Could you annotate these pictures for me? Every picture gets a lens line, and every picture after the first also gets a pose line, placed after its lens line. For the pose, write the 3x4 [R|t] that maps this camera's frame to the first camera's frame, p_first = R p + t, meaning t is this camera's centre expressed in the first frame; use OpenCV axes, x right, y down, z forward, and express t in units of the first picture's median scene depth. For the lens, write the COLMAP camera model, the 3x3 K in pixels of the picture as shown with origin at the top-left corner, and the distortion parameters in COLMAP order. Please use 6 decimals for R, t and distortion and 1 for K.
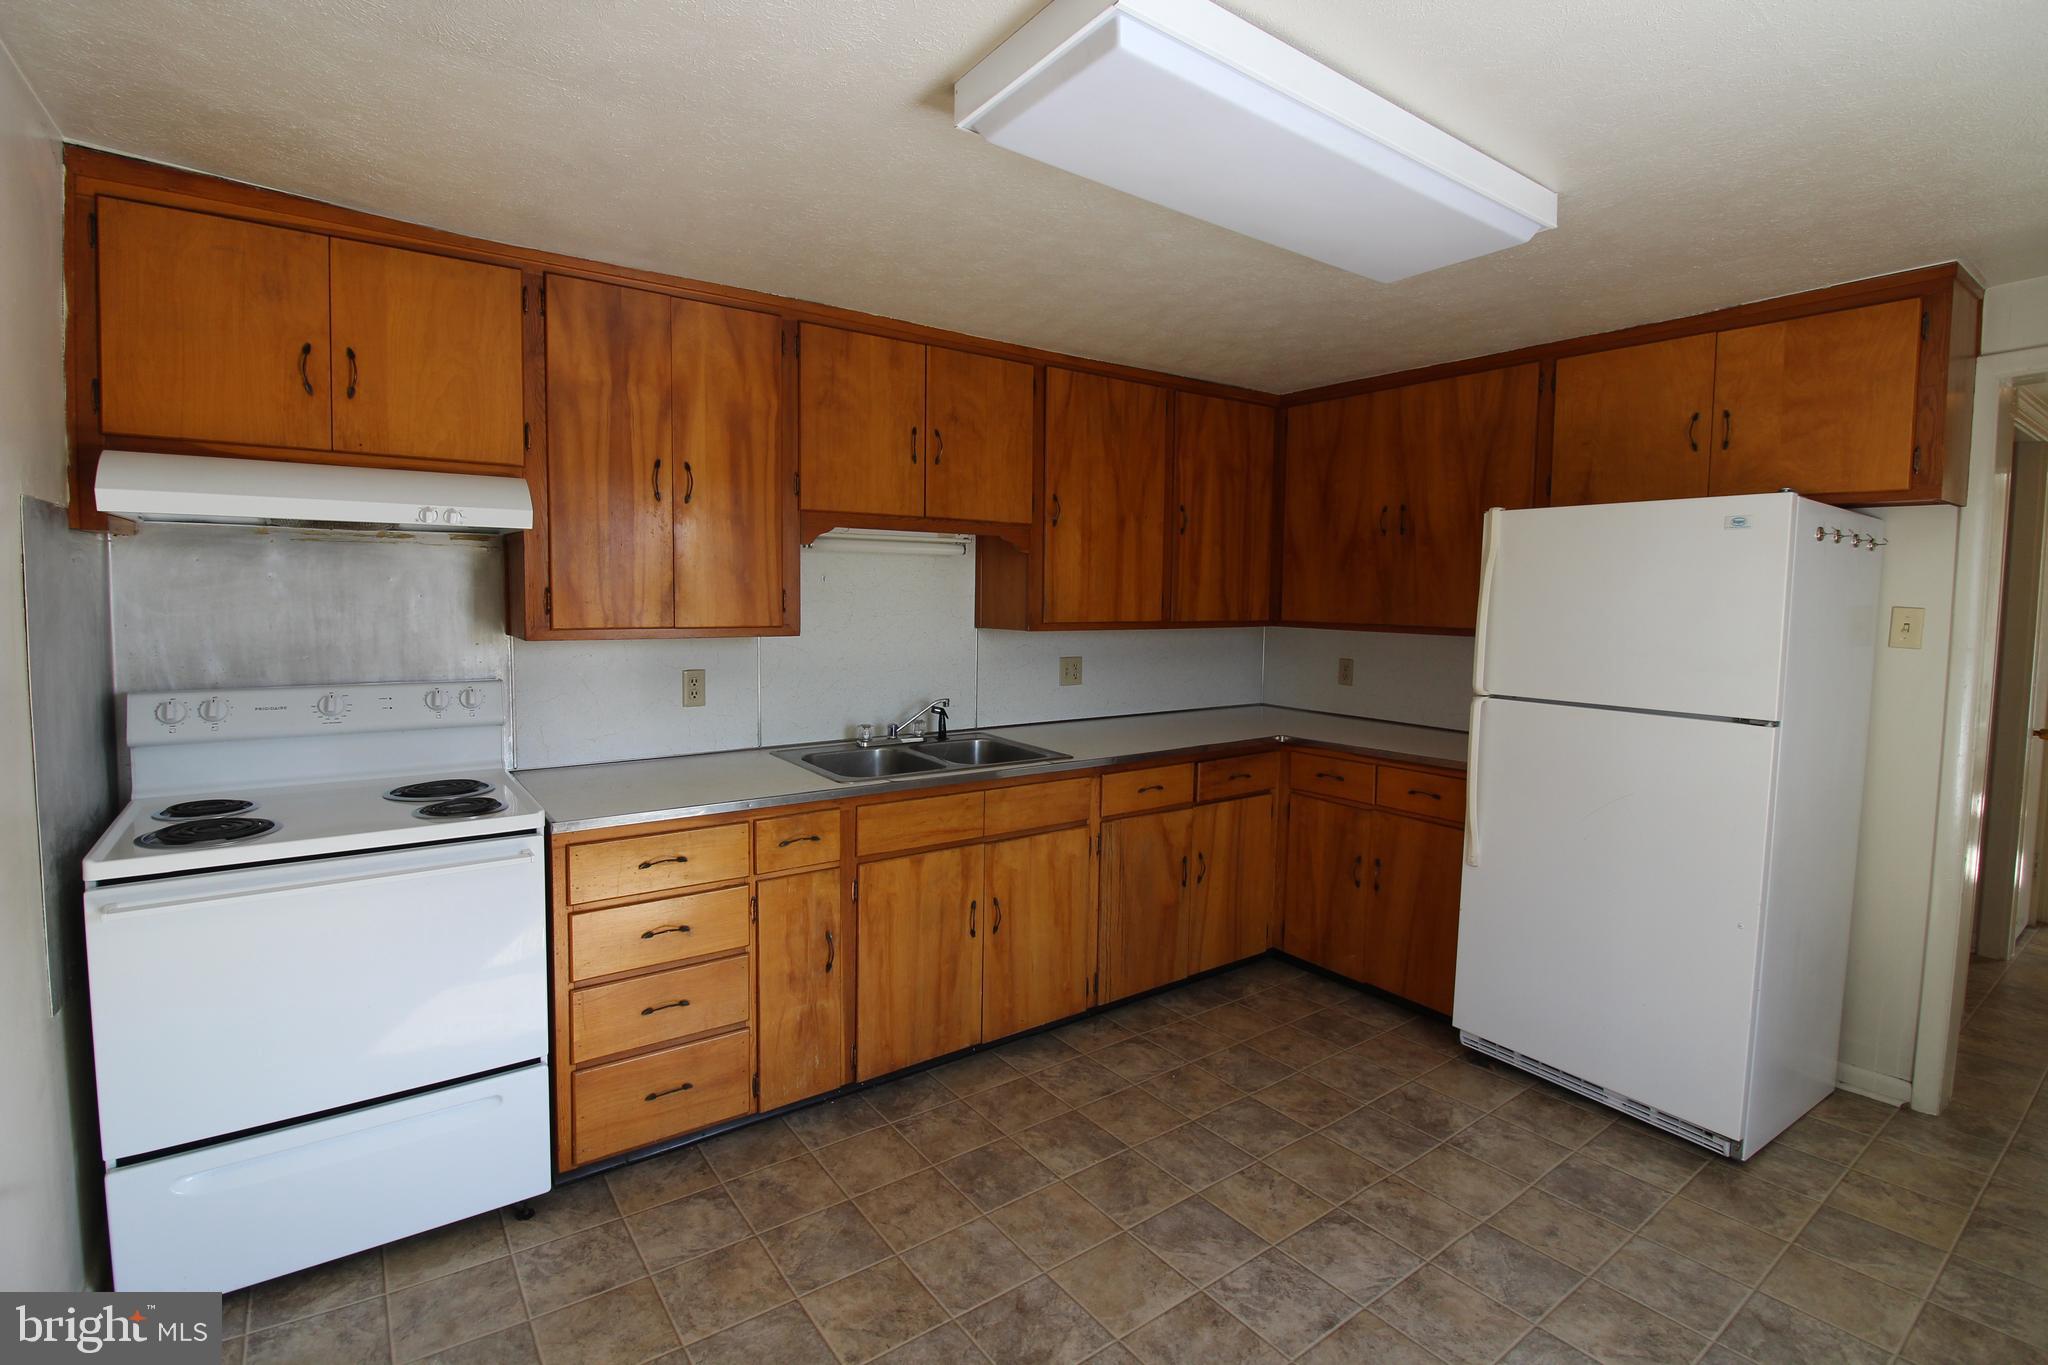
lens RADIAL K [[935.1, 0, 1021.0], [0, 935.1, 688.4], [0, 0, 1]] dist [-0.012273, -0.002451]
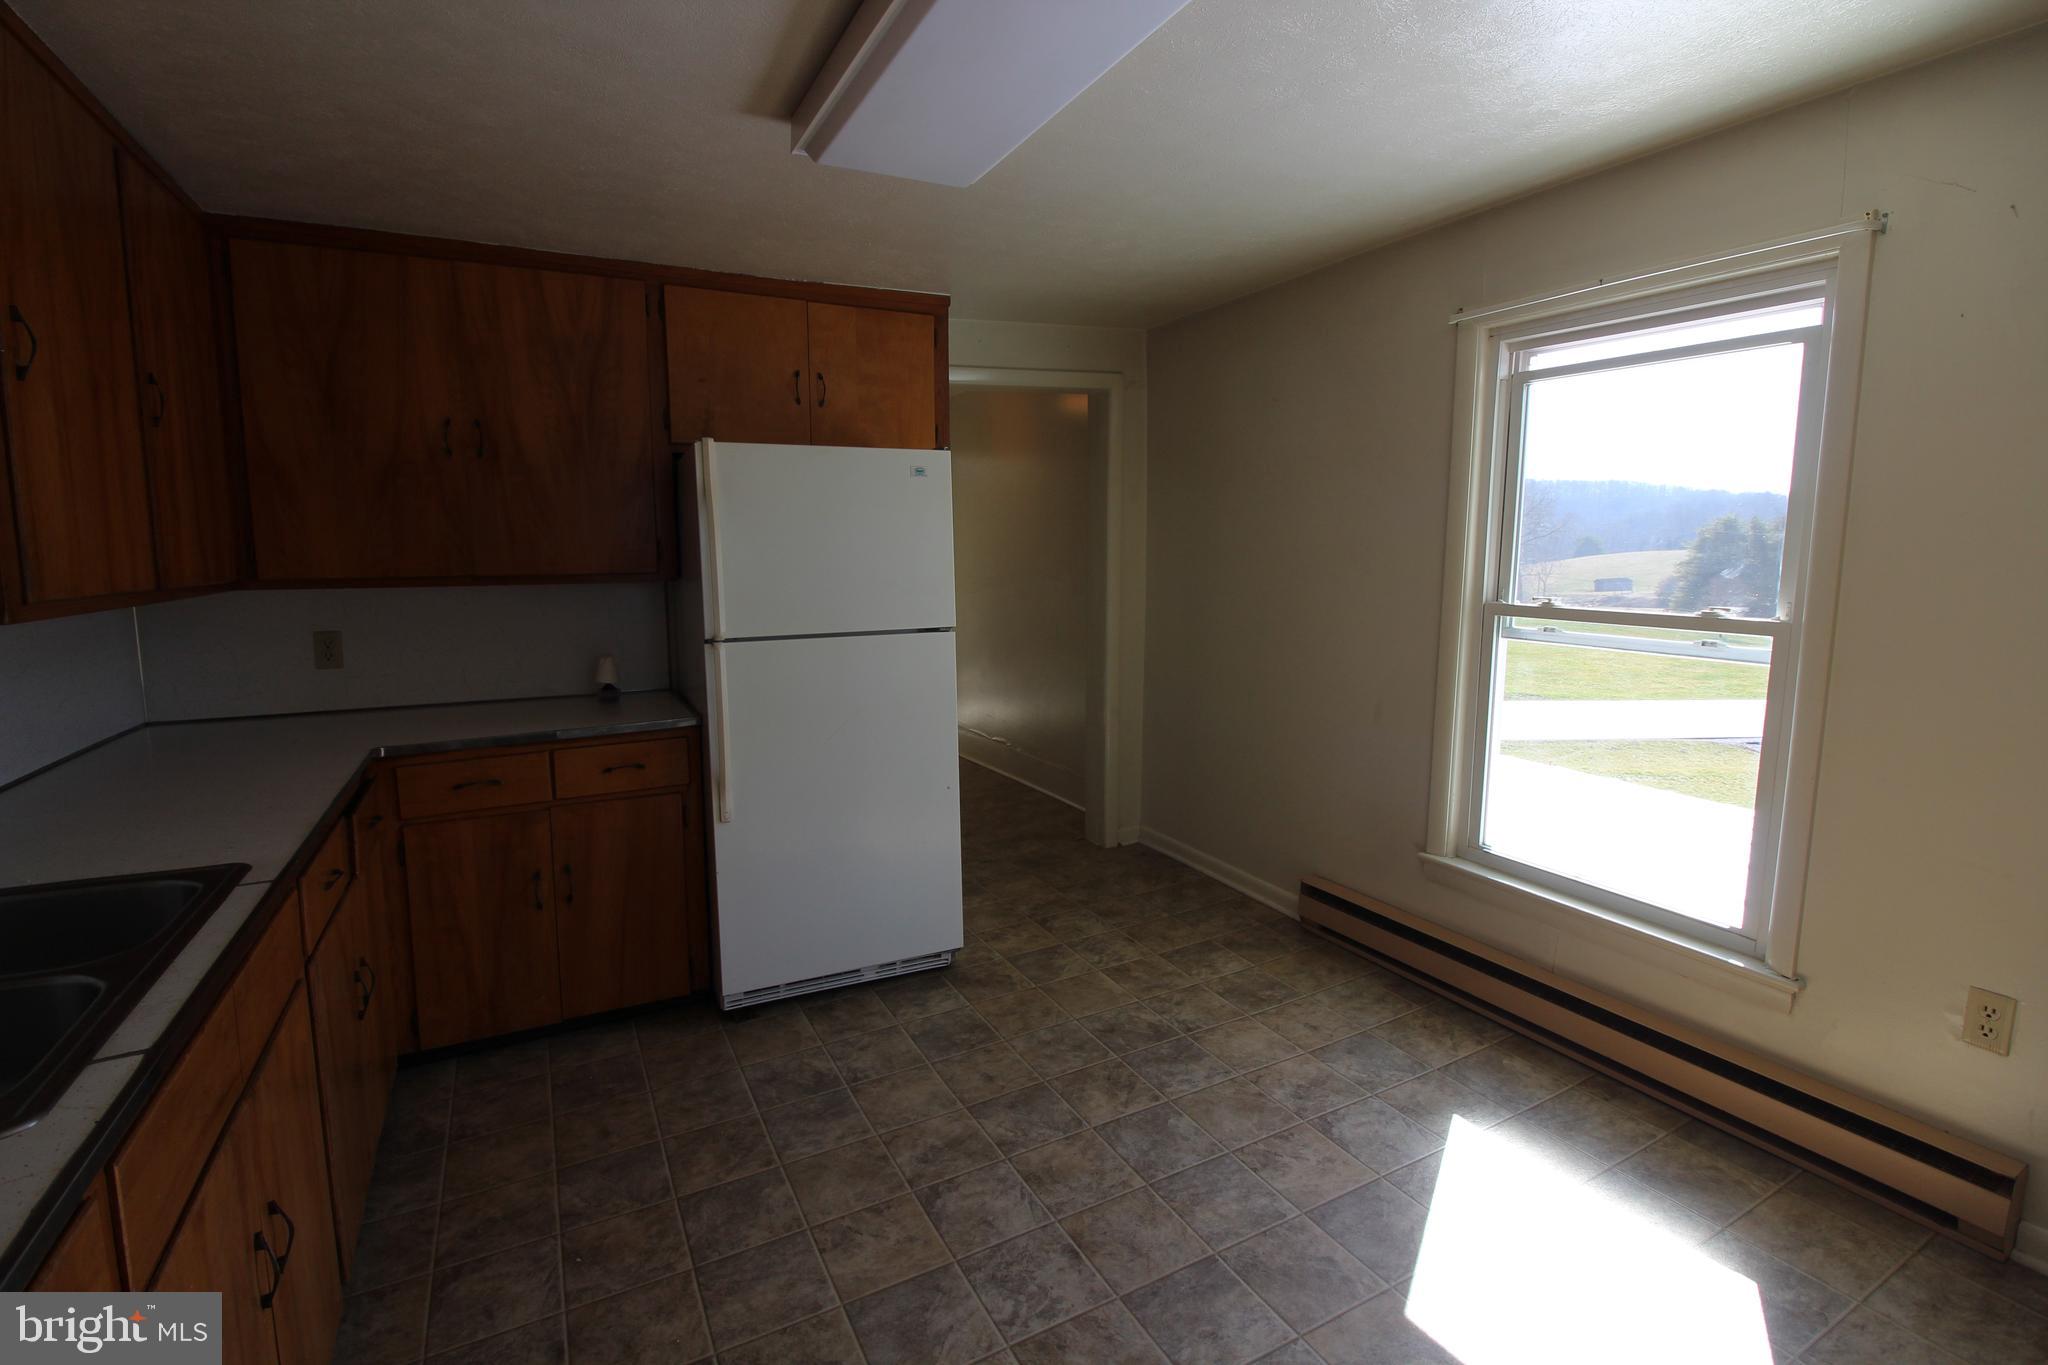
lens RADIAL K [[935.1, 0, 1014.9], [0, 935.1, 677.6], [0, 0, 1]] dist [-0.012273, -0.002451]
pose [[0.155993, -0.150467, 0.976230, -0.412531], [0.110524, 0.984782, 0.134124, -0.053791], [-0.981555, 0.086974, 0.170249, 0.602627]]
